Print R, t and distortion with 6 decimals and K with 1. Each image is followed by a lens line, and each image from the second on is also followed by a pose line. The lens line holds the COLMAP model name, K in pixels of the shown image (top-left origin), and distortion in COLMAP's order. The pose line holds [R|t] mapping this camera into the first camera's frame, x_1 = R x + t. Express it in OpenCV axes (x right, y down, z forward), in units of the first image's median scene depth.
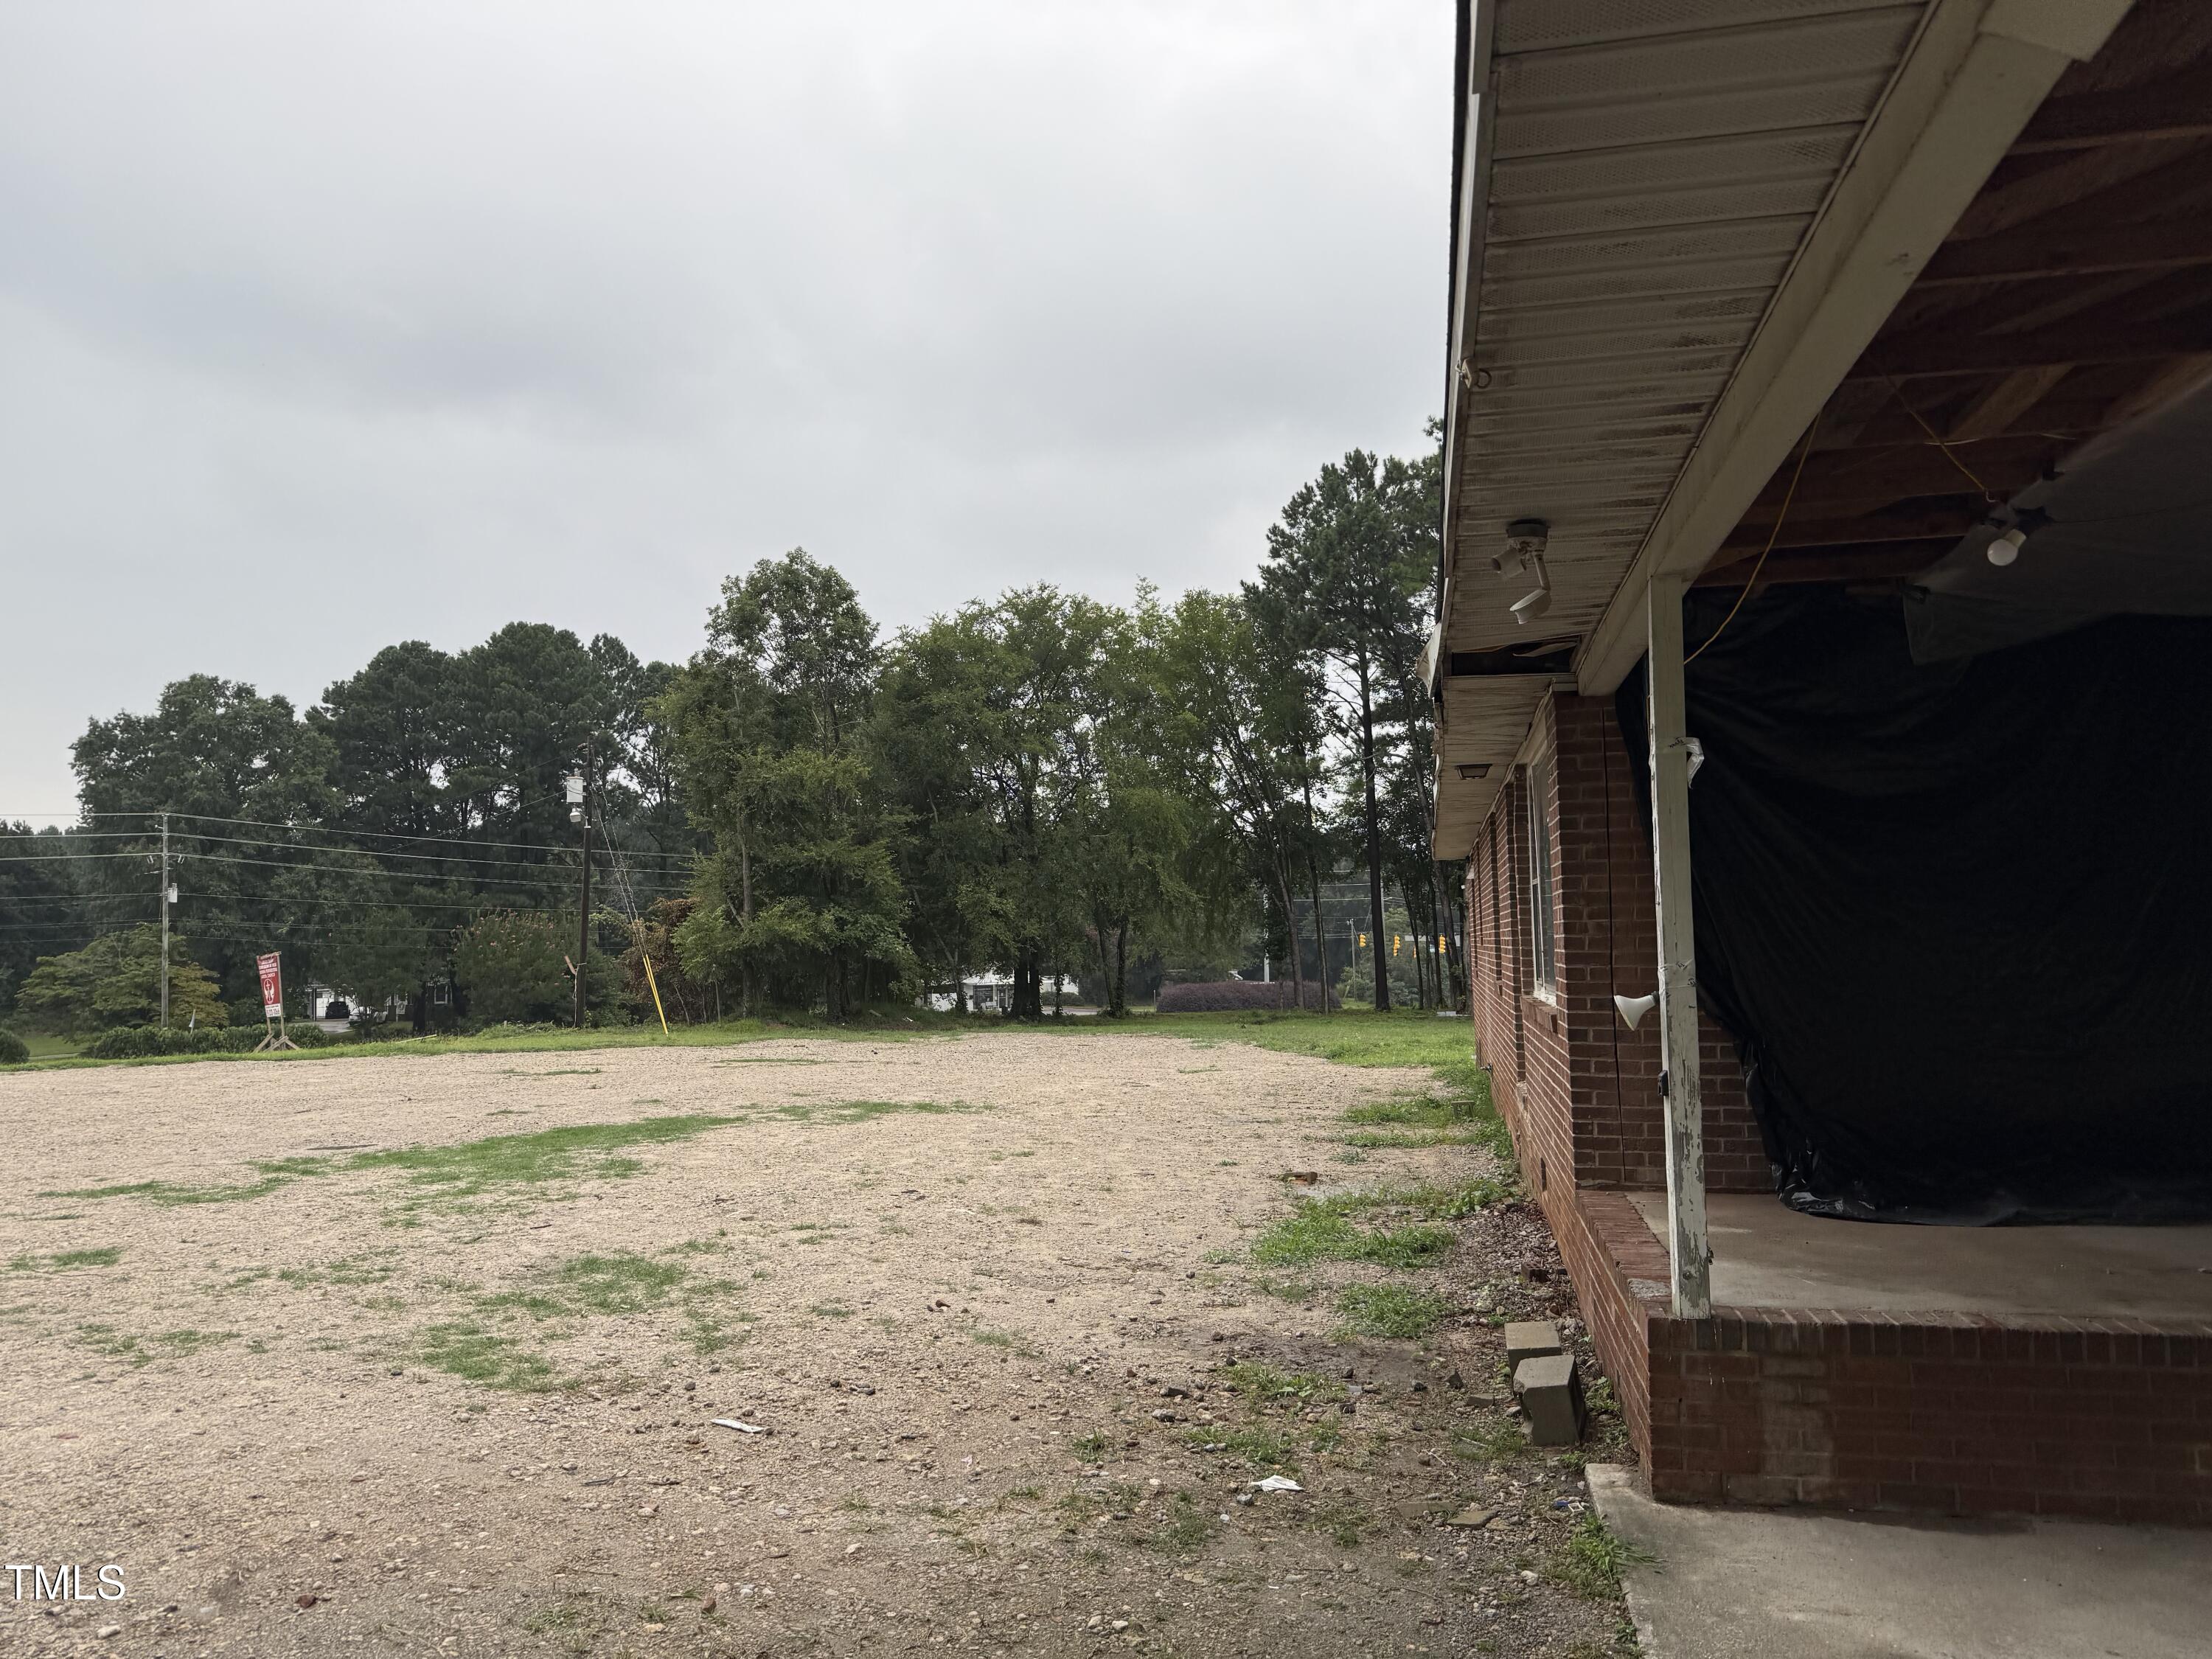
lens RADIAL K [[1564.5, 0, 1115.8], [0, 1564.5, 874.1], [0, 0, 1]] dist [0.078043, -0.138222]
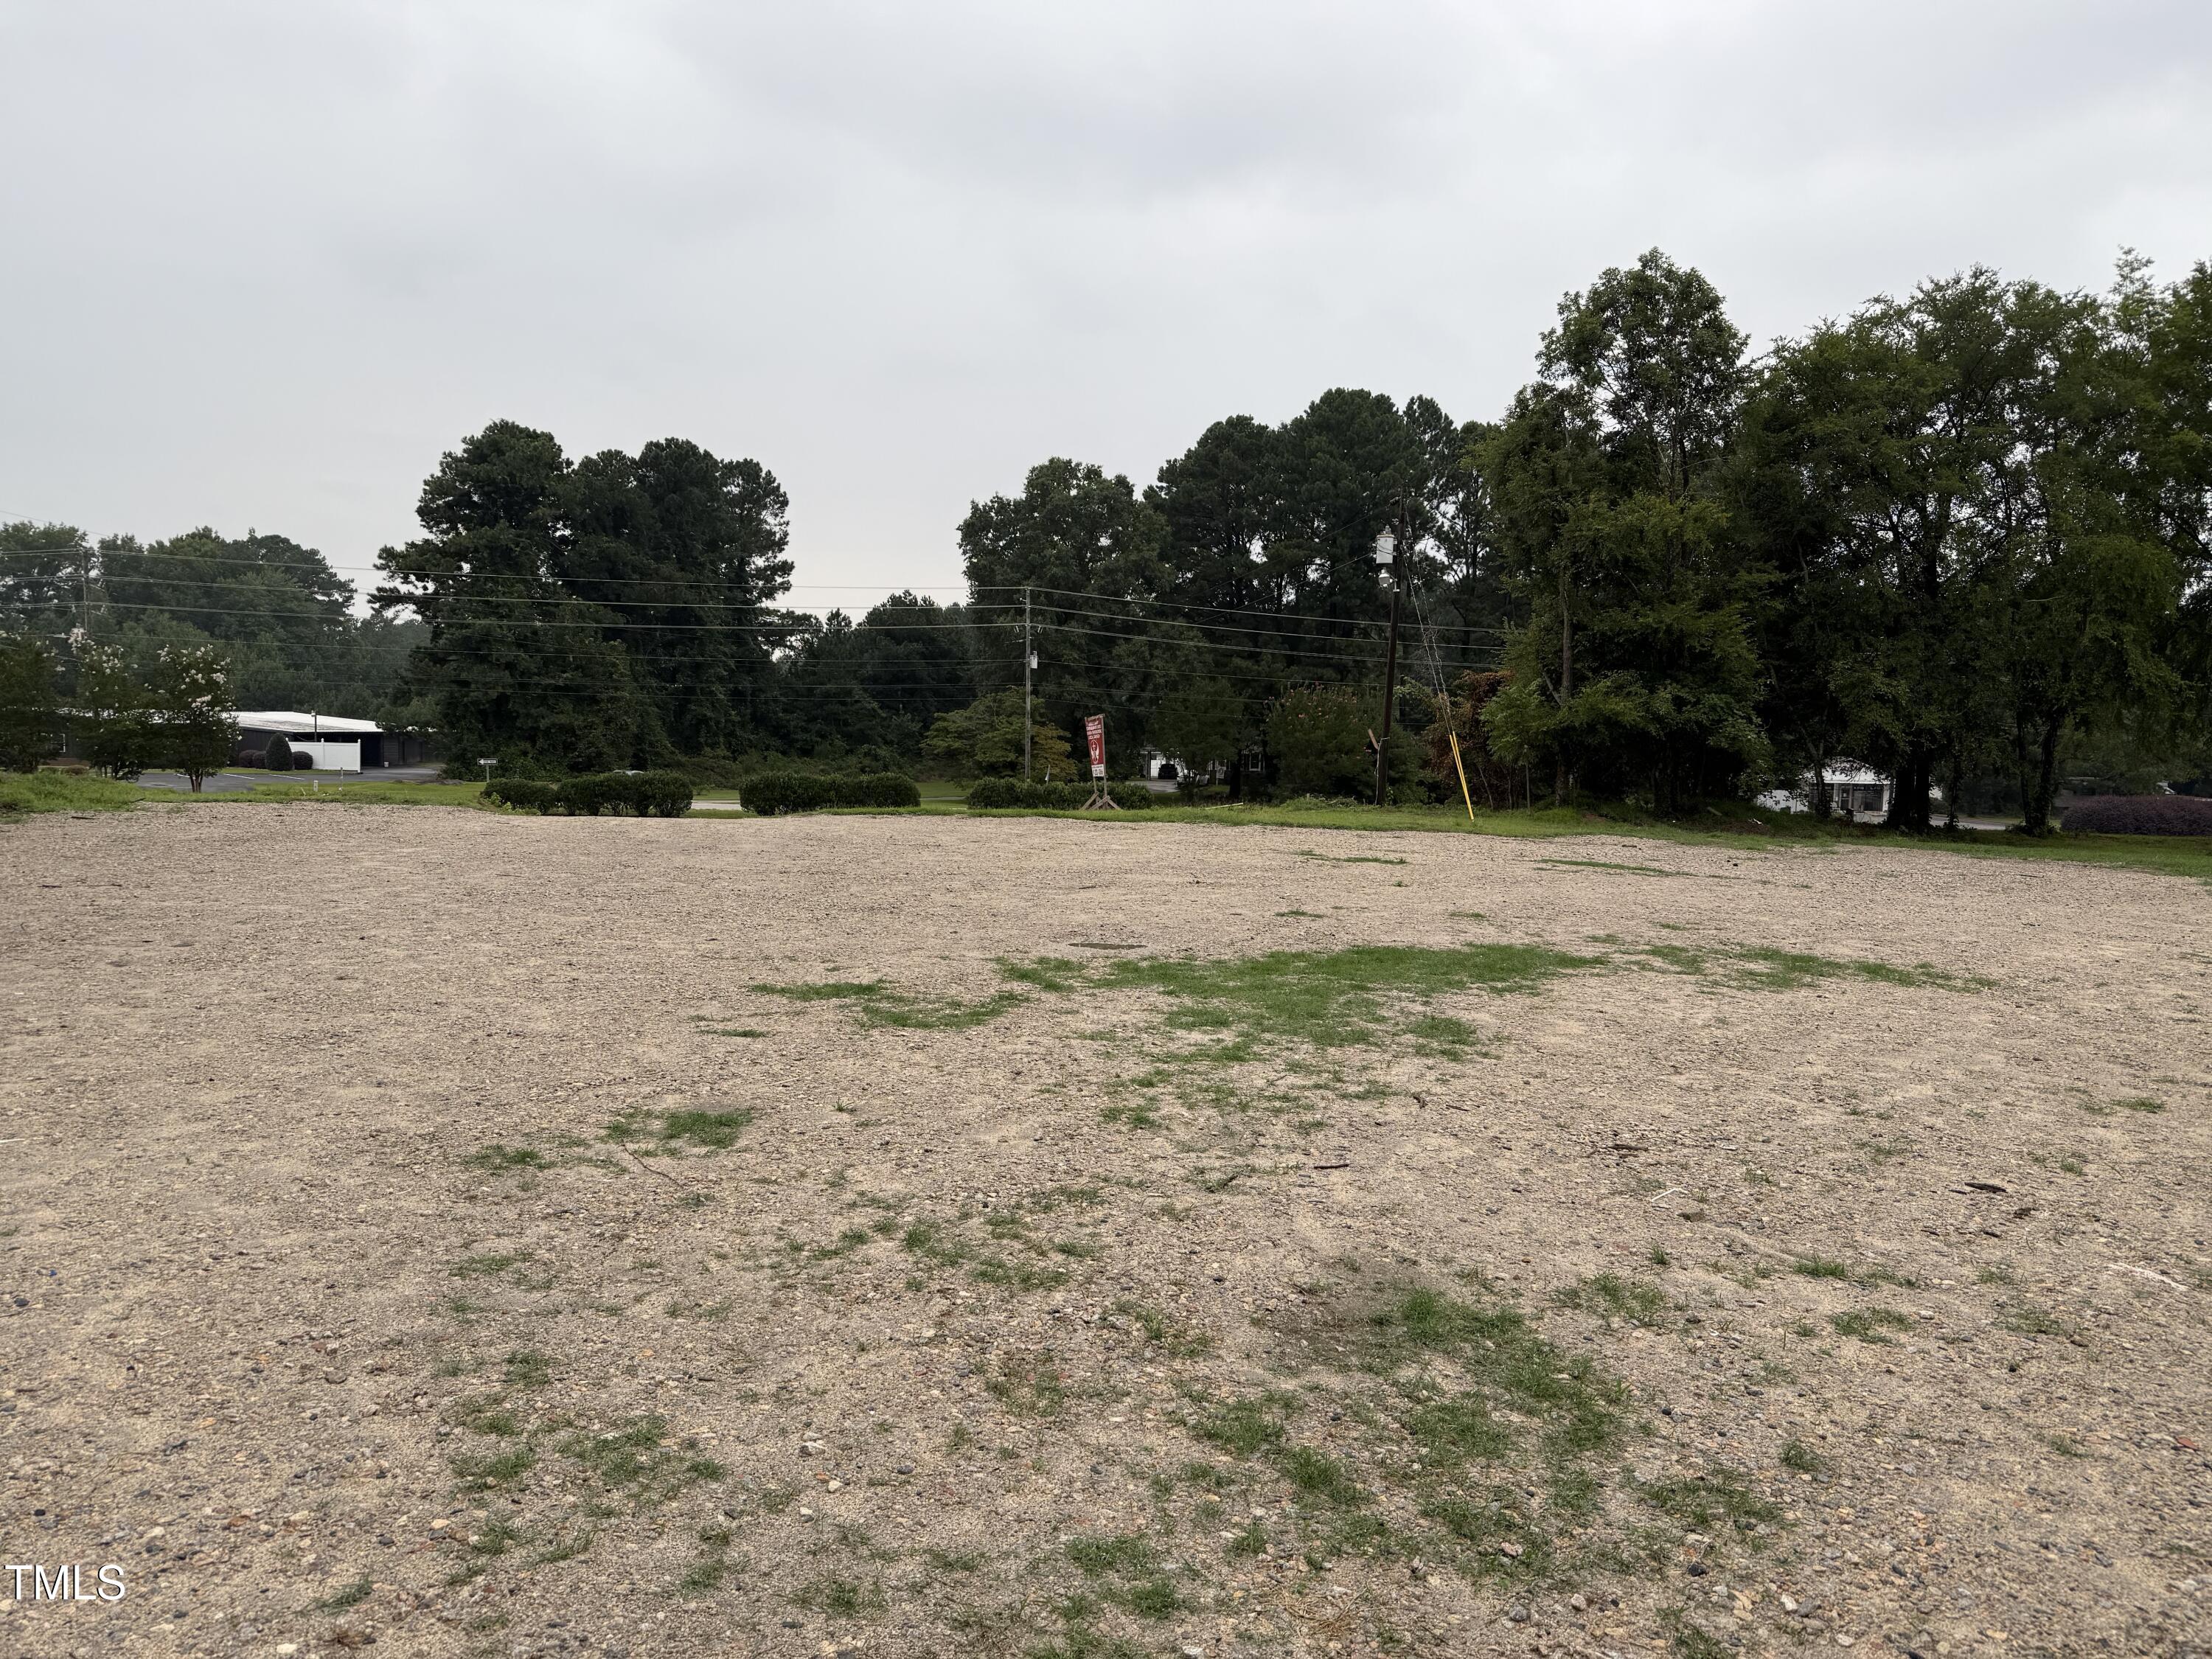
lens RADIAL K [[1487.3, 0, 1106.0], [0, 1487.3, 829.5], [0, 0, 1]] dist [0.002972, -0.052326]
pose [[0.873081, 0.071282, -0.482337, -0.051509], [-0.016197, 0.992950, 0.117425, 0.009475], [0.487306, -0.094710, 0.868080, 0.141058]]
